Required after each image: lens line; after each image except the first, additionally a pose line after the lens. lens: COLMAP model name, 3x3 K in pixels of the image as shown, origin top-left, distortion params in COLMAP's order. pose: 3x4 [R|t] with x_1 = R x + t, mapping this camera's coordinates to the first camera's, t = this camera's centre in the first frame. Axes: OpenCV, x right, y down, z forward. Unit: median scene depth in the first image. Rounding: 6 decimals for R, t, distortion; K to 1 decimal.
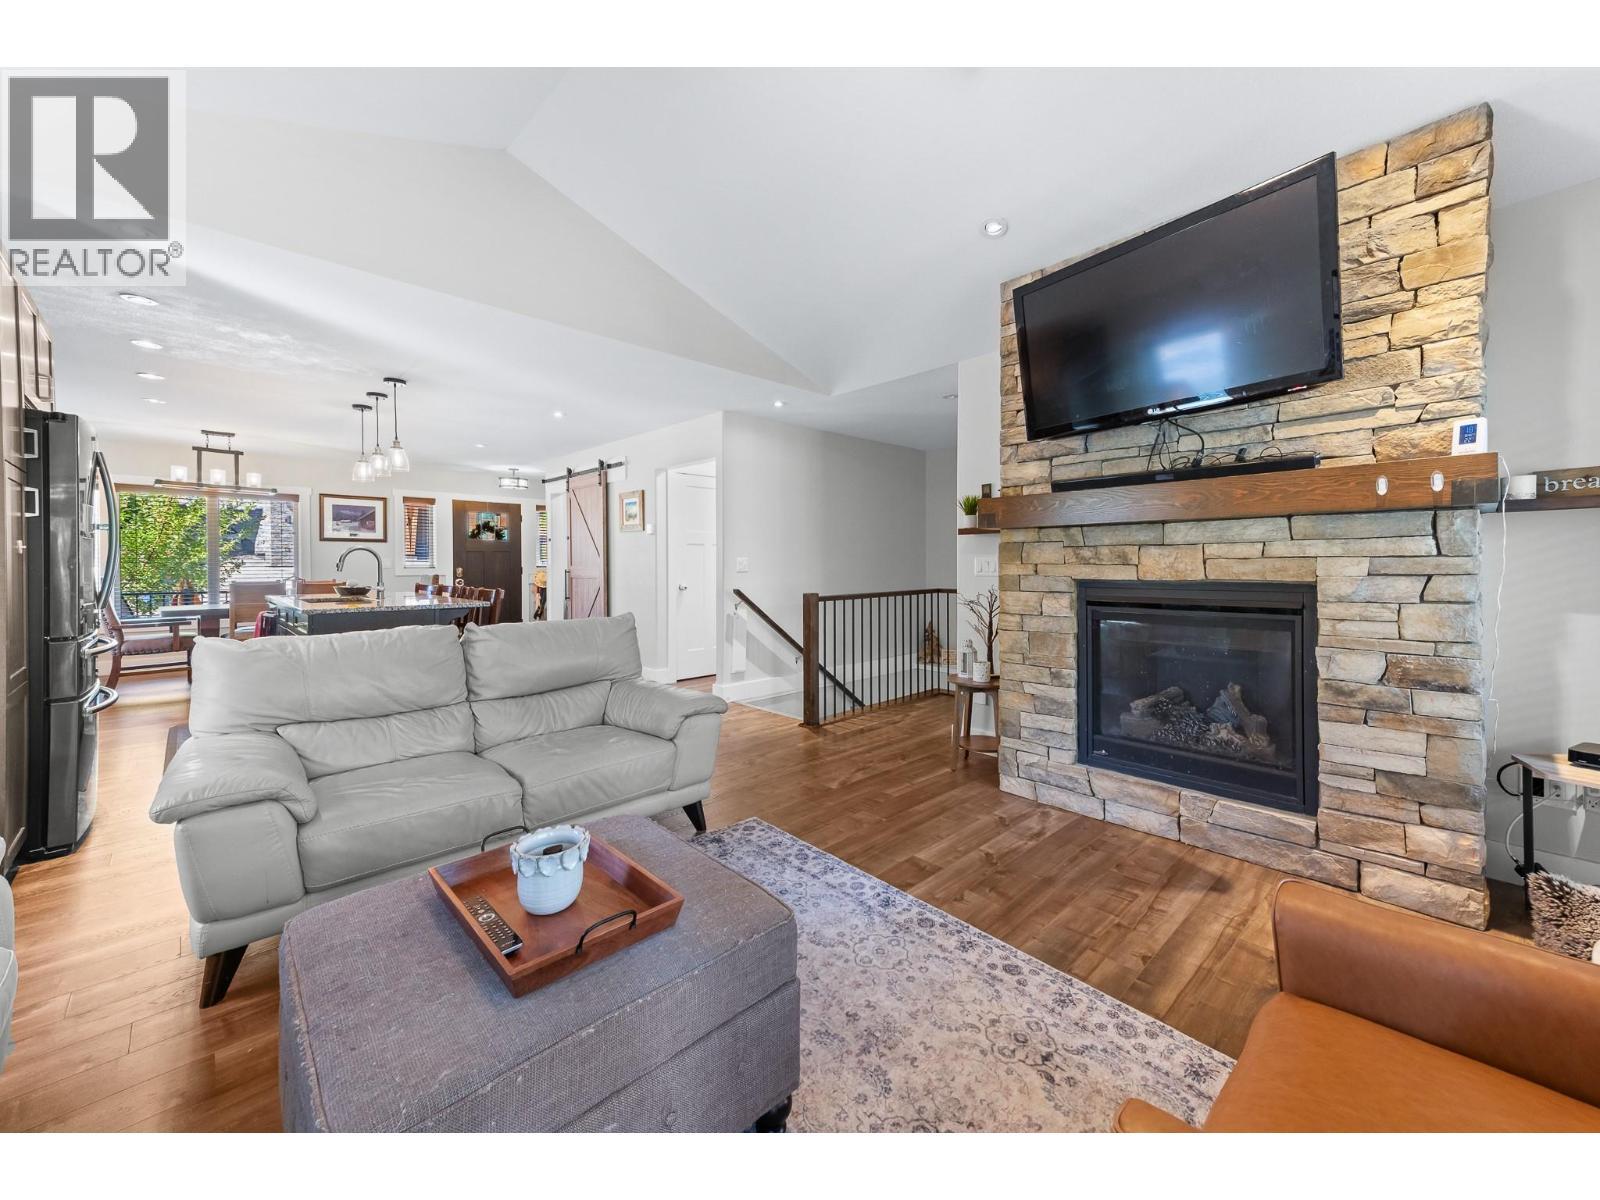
lens RADIAL K [[629.3, 0, 839.0], [0, 629.3, 562.5], [0, 0, 1]] dist [0.033293, -0.000391]
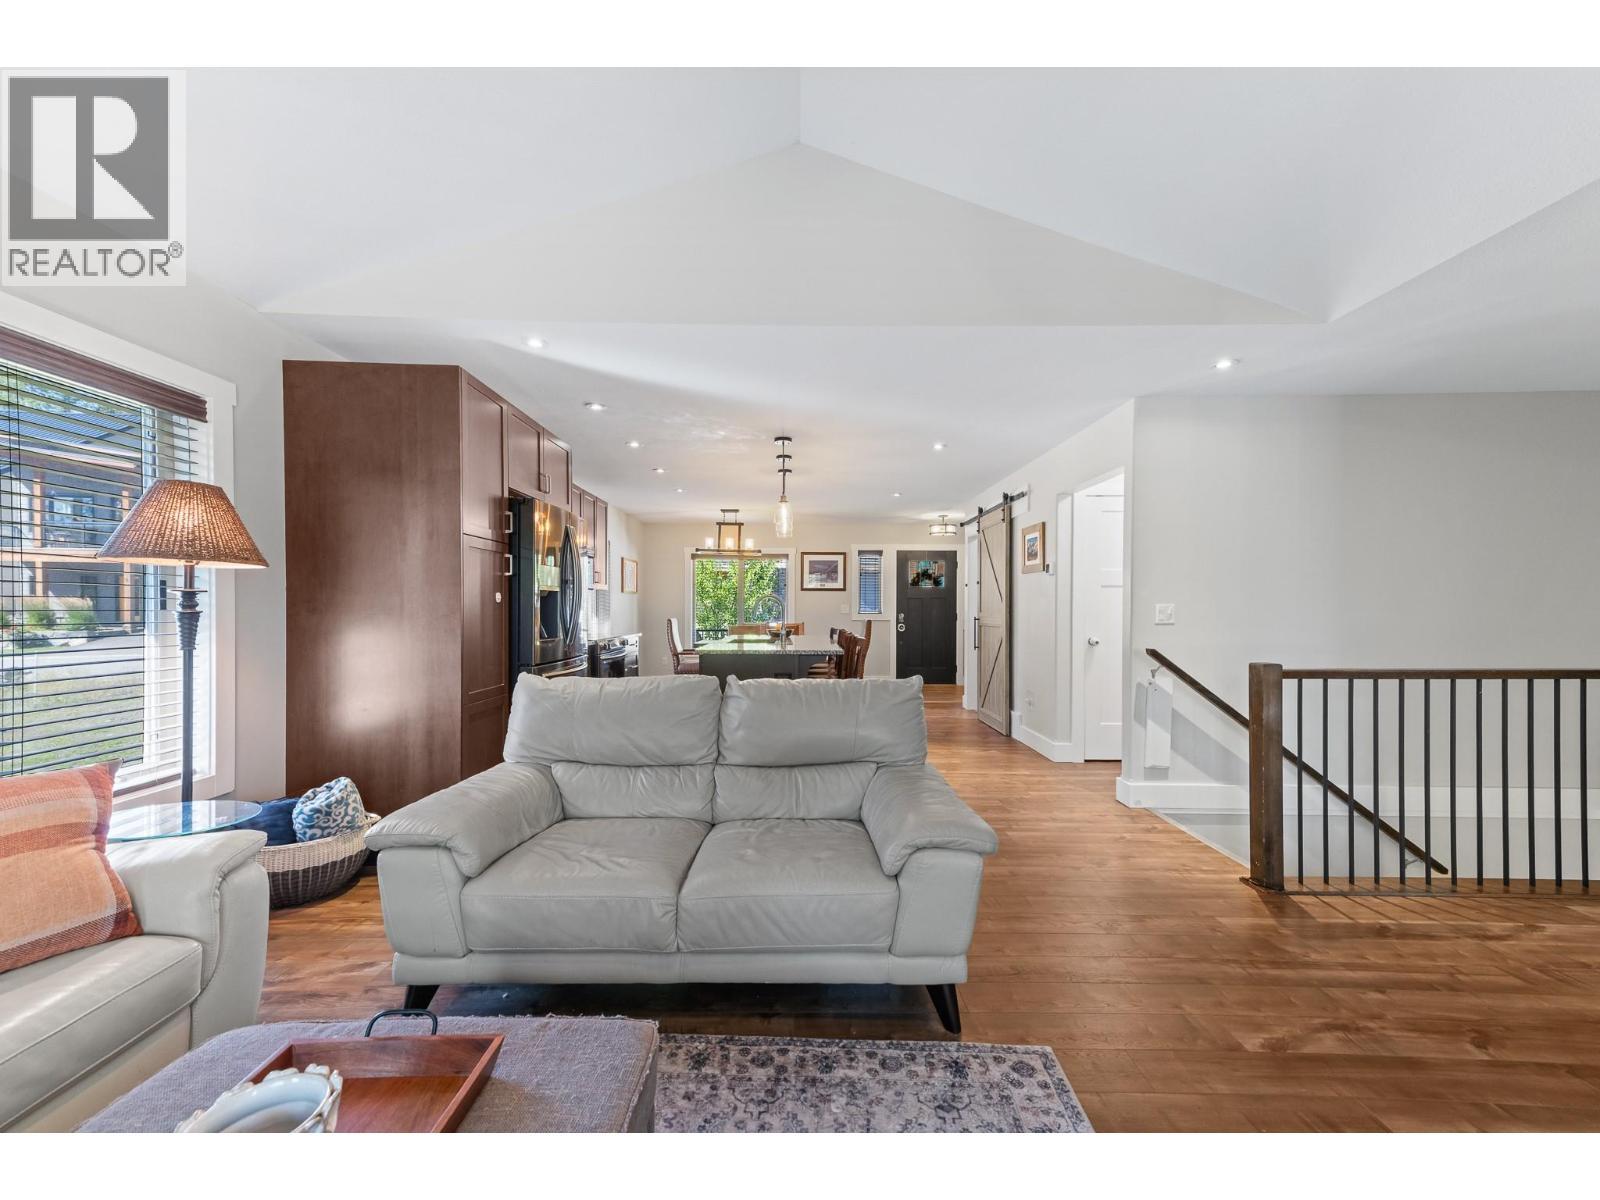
lens RADIAL K [[629.3, 0, 806.1], [0, 629.3, 610.4], [0, 0, 1]] dist [0.033293, -0.000391]
pose [[0.701237, 0.005428, -0.712908, 0.070841], [-0.003703, 0.999985, 0.003971, -0.001564], [0.712919, -0.000144, 0.701246, 0.229614]]
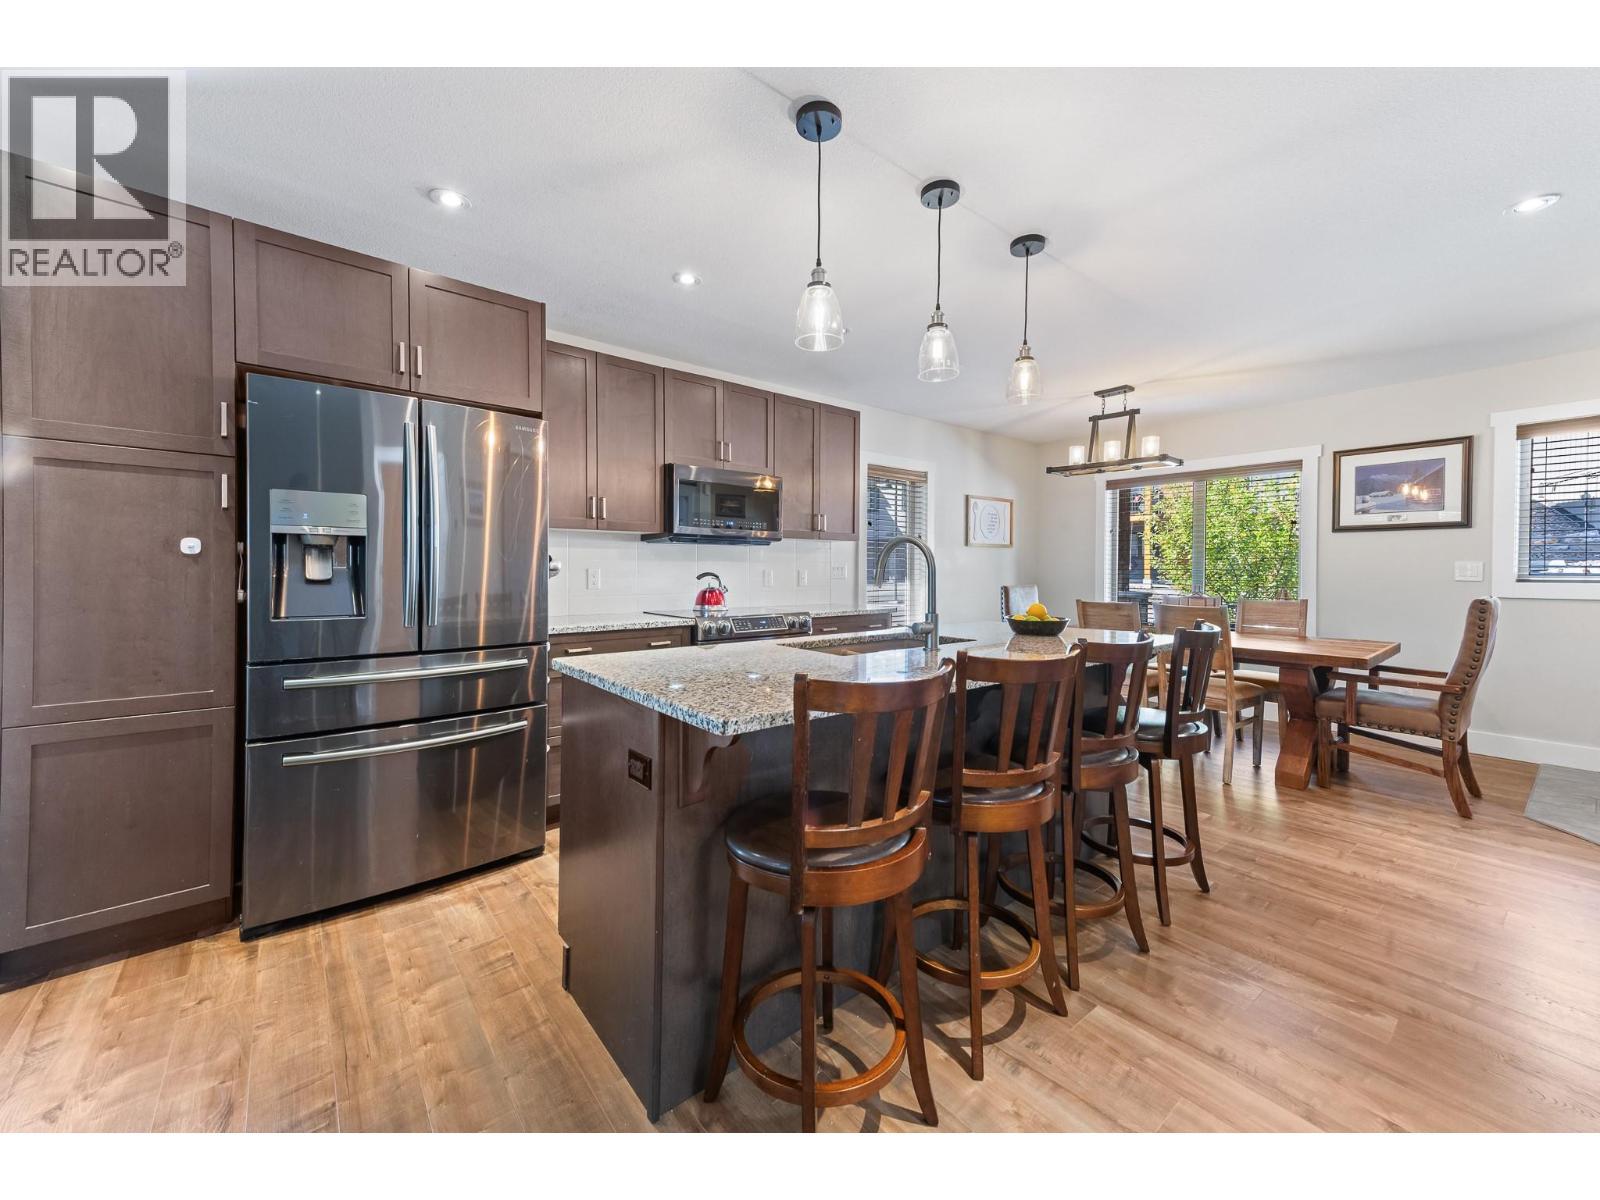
lens RADIAL K [[629.3, 0, 851.8], [0, 629.3, 575.0], [0, 0, 1]] dist [0.033293, -0.000391]
pose [[-0.116120, 0.005903, -0.993218, -0.230065], [-0.000760, 0.999982, 0.006032, 0.003534], [0.993235, 0.001455, -0.116113, 0.854610]]
